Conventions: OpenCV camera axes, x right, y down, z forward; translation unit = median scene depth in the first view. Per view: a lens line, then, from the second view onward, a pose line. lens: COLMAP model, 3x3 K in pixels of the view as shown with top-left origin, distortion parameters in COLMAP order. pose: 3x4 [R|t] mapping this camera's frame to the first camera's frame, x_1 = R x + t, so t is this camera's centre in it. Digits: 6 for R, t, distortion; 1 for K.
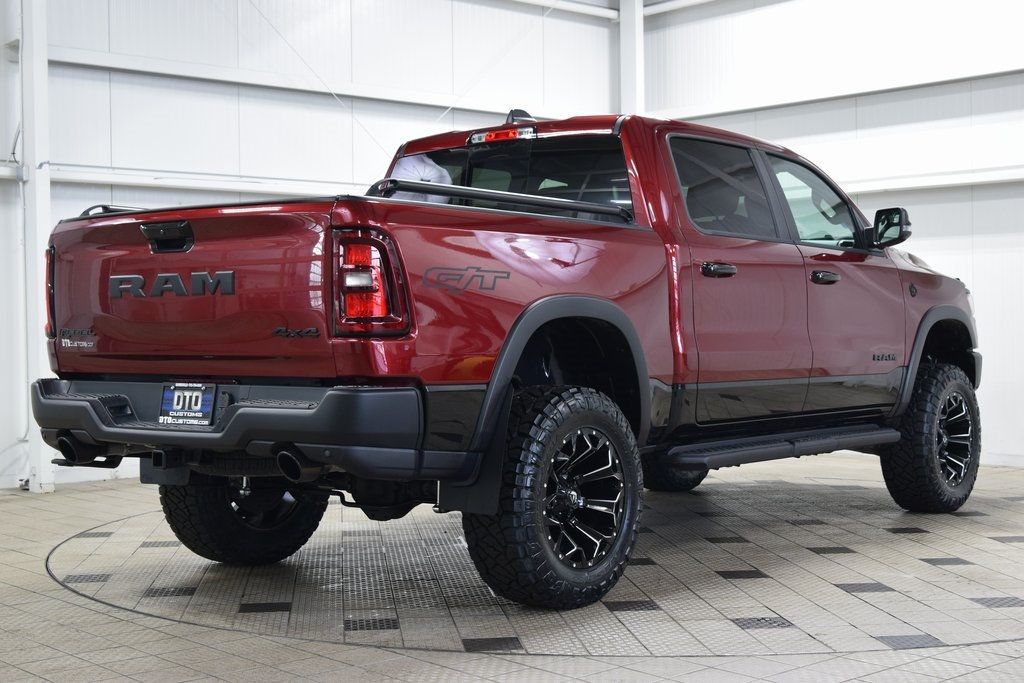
lens RADIAL K [[1600.6, 0, 512.4], [0, 1600.6, 342.5], [0, 0, 1]] dist [-0.016577, 0.000000]
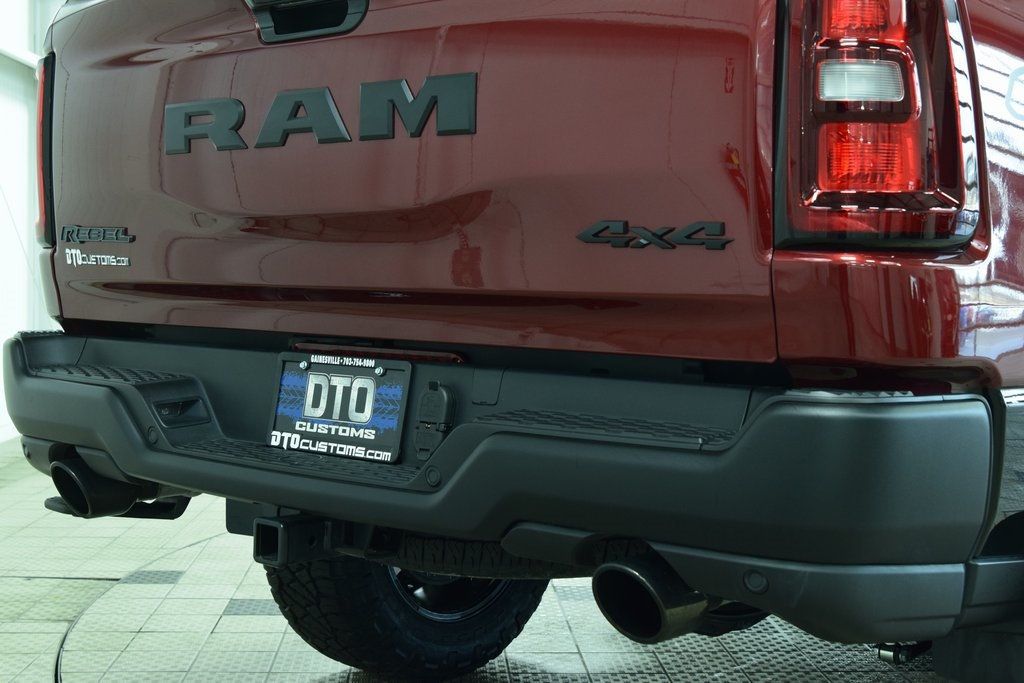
lens RADIAL K [[1564.8, 0, 513.1], [0, 1564.8, 341.2], [0, 0, 1]] dist [-0.058060, 0.000000]
pose [[0.998342, 0.027910, -0.050337, -0.136918], [-0.026135, 0.999025, 0.035579, 0.005614], [0.051281, -0.034205, 0.998098, 0.591732]]
